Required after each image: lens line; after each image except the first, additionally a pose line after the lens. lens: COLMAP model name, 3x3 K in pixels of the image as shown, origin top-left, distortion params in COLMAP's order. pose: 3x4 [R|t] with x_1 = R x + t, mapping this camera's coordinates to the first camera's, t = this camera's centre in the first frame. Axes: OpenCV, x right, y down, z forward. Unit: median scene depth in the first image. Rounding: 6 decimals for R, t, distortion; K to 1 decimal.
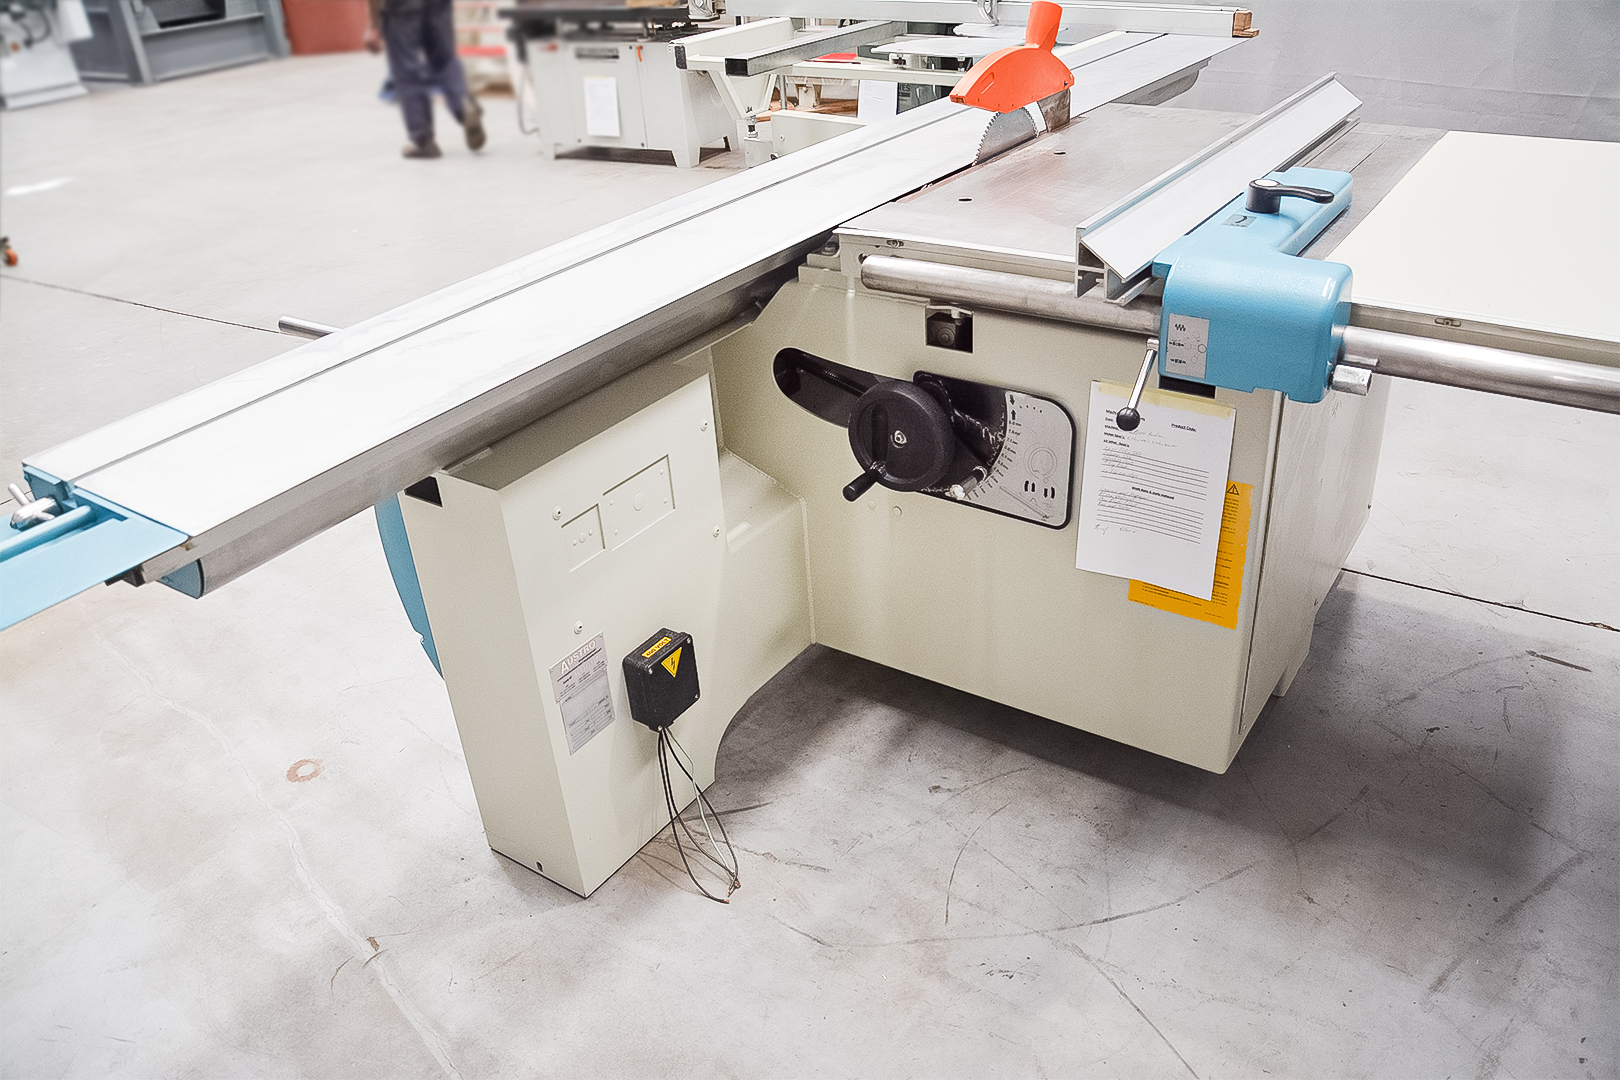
lens RADIAL K [[1261.5, 0, 819.8], [0, 1261.5, 546.8], [0, 0, 1]] dist [-0.160307, 0.124329]
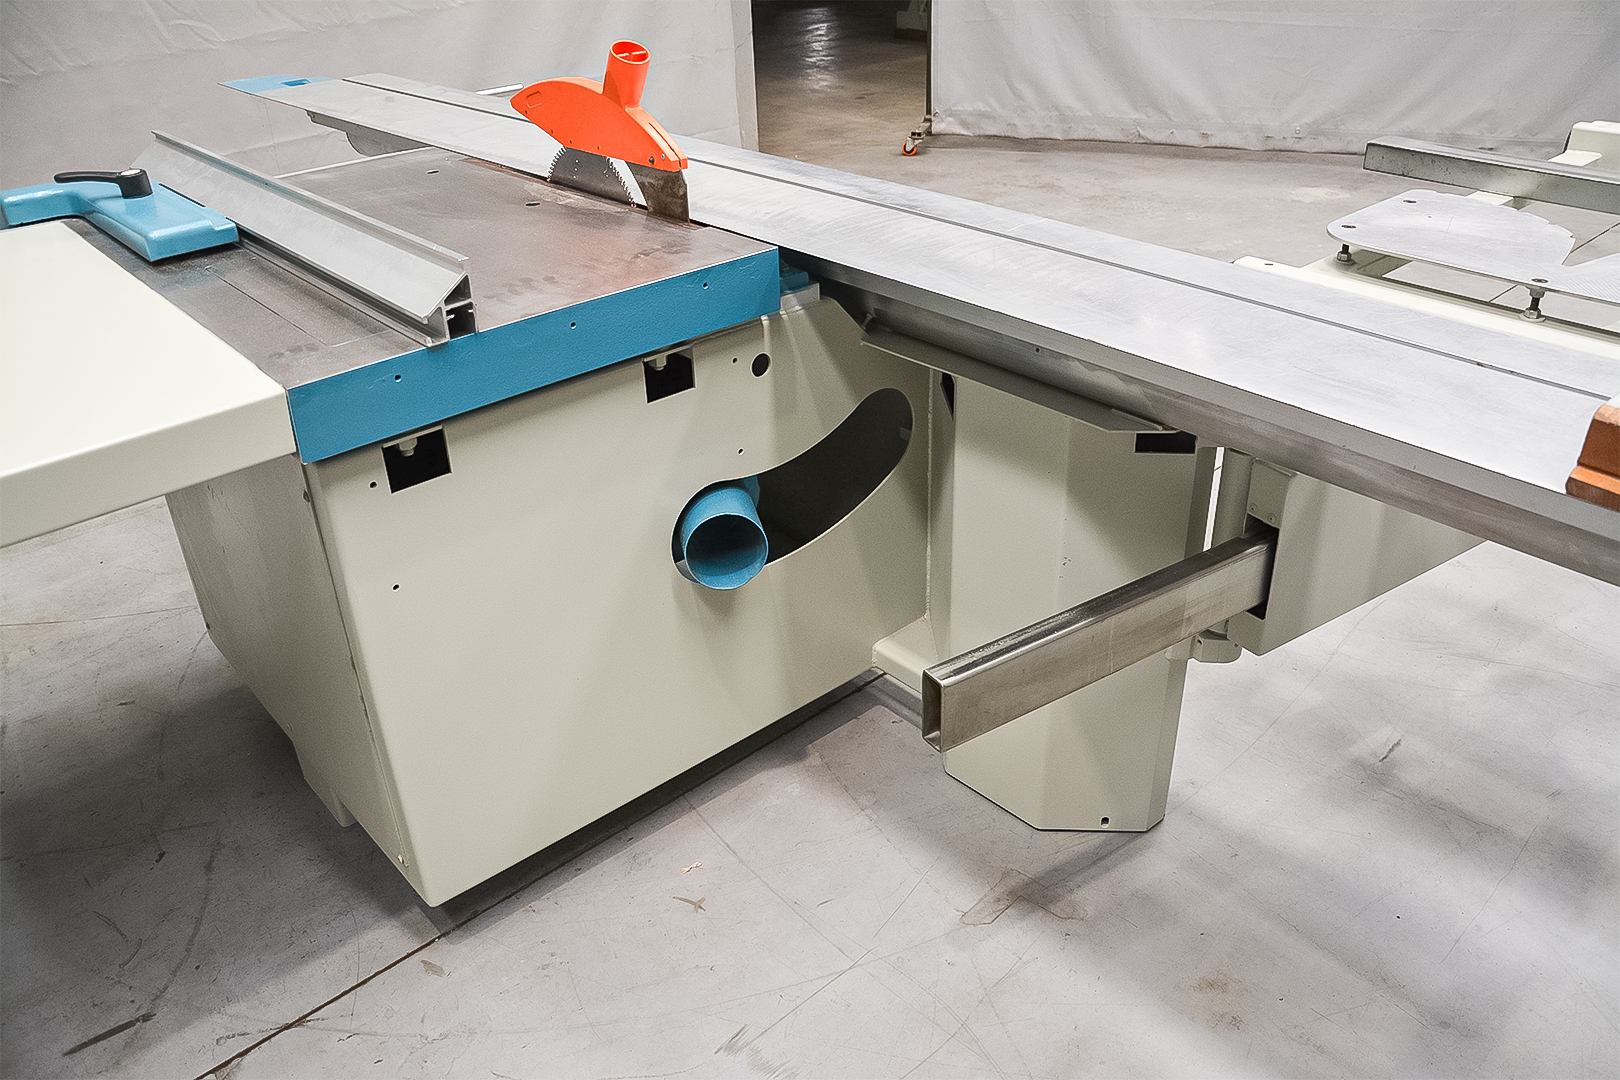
lens RADIAL K [[1261.5, 0, 819.8], [0, 1261.5, 546.8], [0, 0, 1]] dist [-0.160307, 0.124329]
pose [[-0.241233, 0.539812, -0.806480, 1.145454], [-0.442964, 0.678156, 0.586419, -0.883234], [0.863475, 0.498705, 0.075523, 1.433580]]
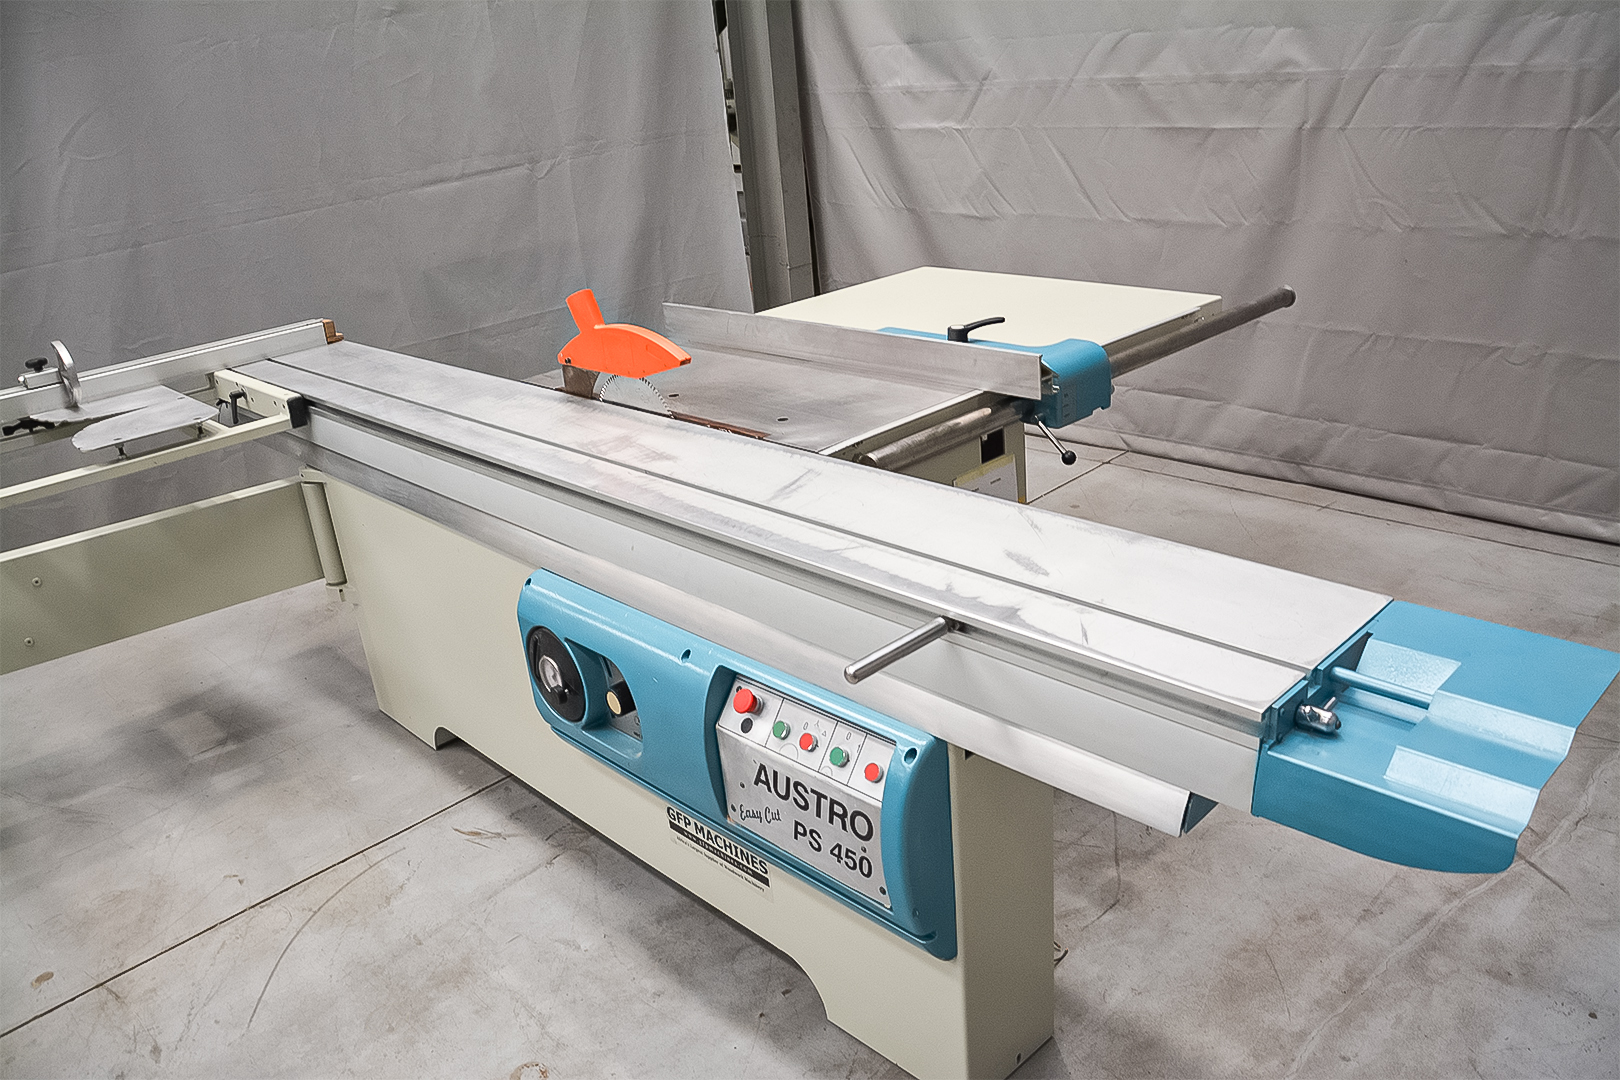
lens RADIAL K [[1261.5, 0, 819.8], [0, 1261.5, 546.8], [0, 0, 1]] dist [-0.160307, 0.124329]
pose [[0.207062, -0.334179, 0.919483, -1.126266], [0.549345, 0.817412, 0.173373, -0.386521], [-0.809534, 0.469214, 0.352835, 0.601842]]
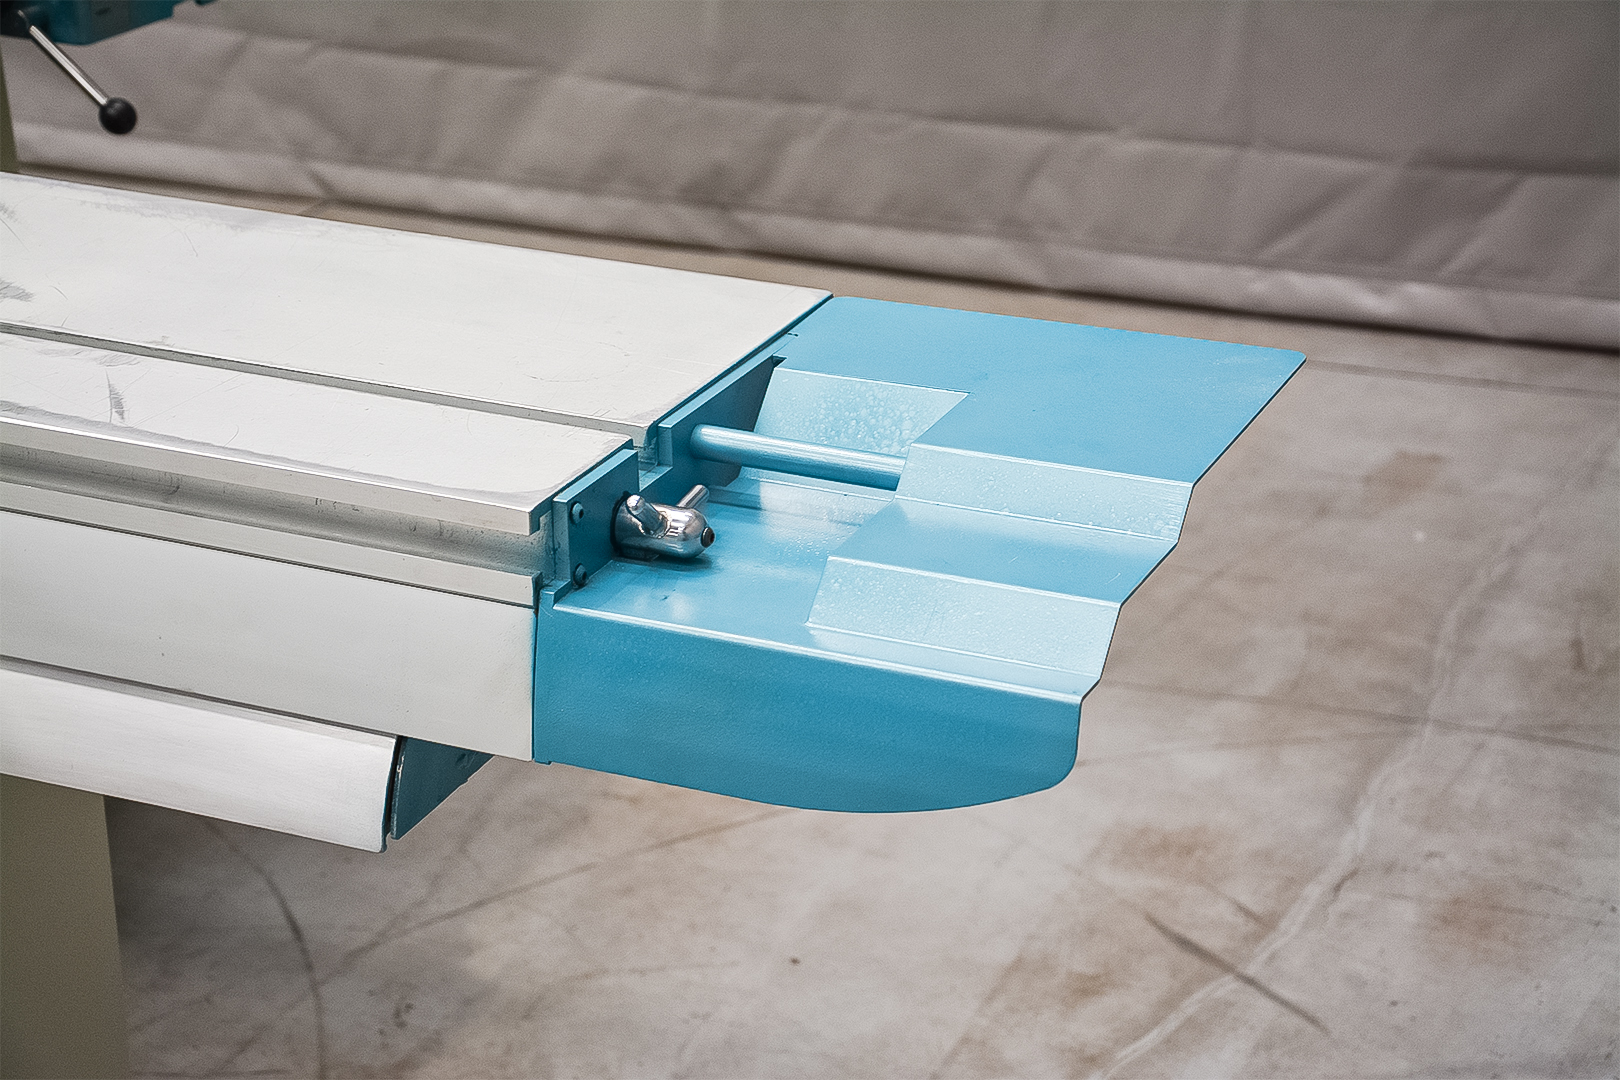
lens RADIAL K [[3075.5, 0, 809.6], [0, 3075.5, 560.2], [0, 0, 1]] dist [0.361633, 0.128592]
pose [[-0.164068, -0.335797, 0.927536, -1.188458], [0.509488, 0.776309, 0.371169, -0.290387], [-0.844691, 0.533466, 0.043717, 0.604301]]
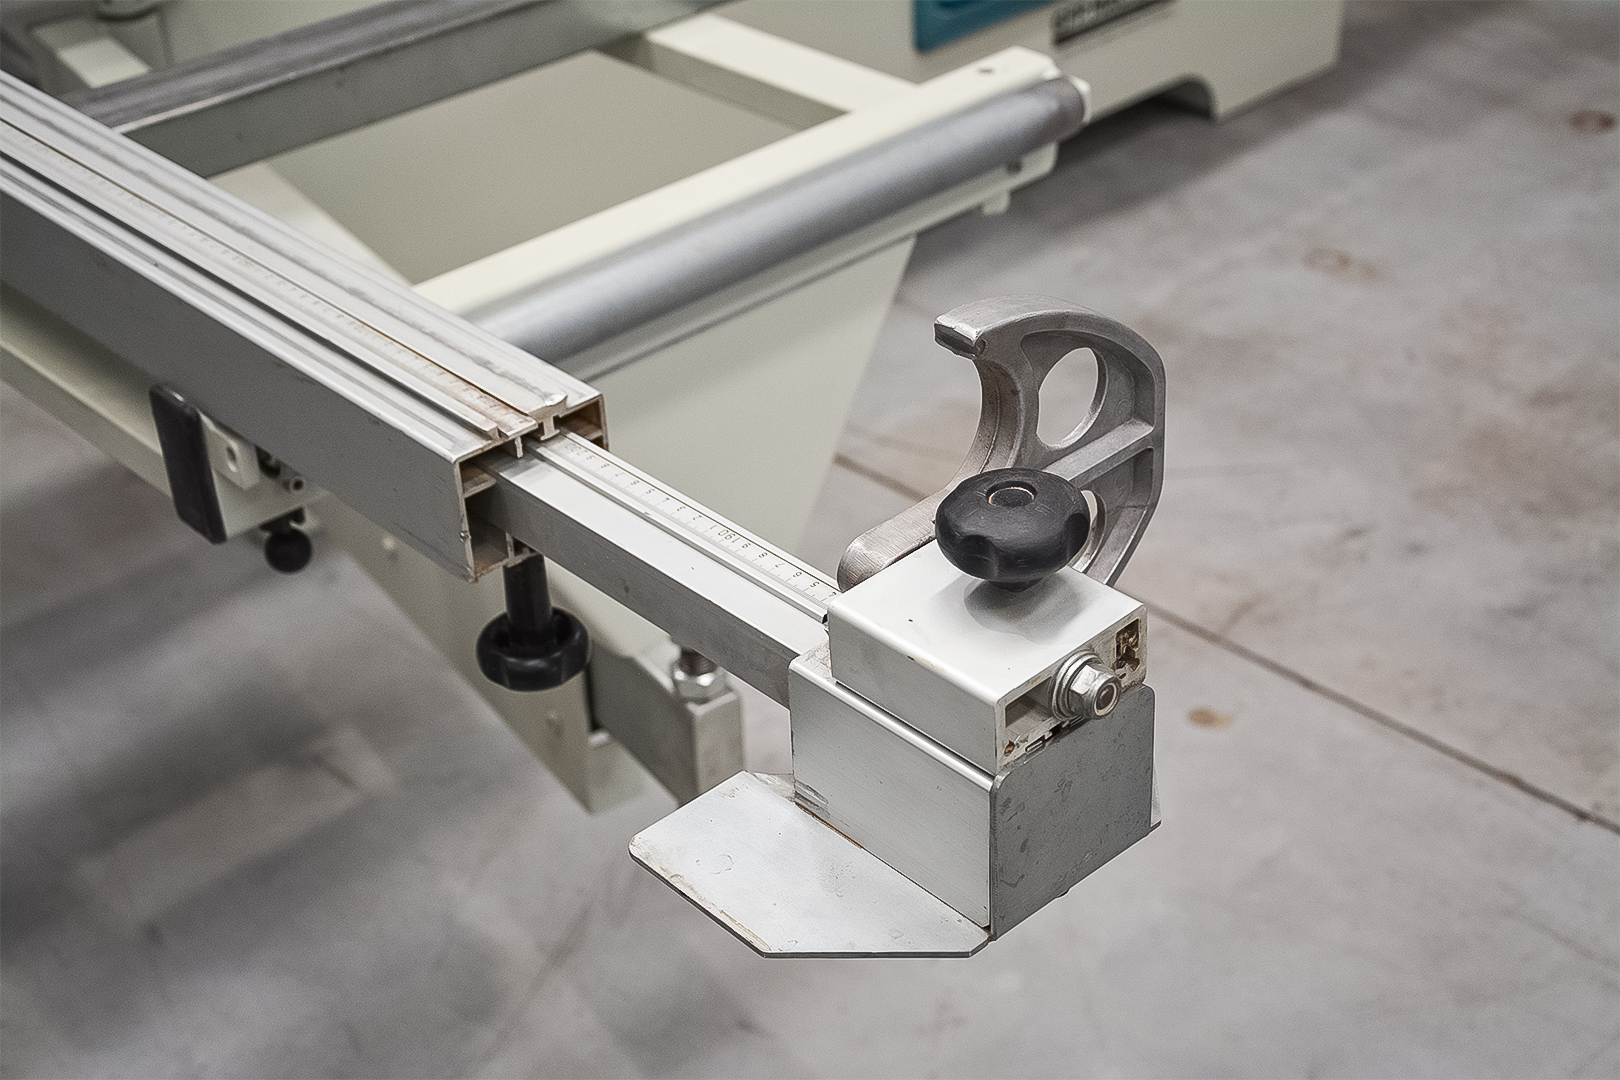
lens RADIAL K [[2243.6, 0, 814.9], [0, 2243.6, 545.8], [0, 0, 1]] dist [0.021231, 0.747822]
pose [[-0.970682, -0.041924, 0.236682, -0.340751], [0.190918, 0.463767, 0.865142, -1.414039], [-0.146036, 0.884965, -0.442167, 2.472207]]
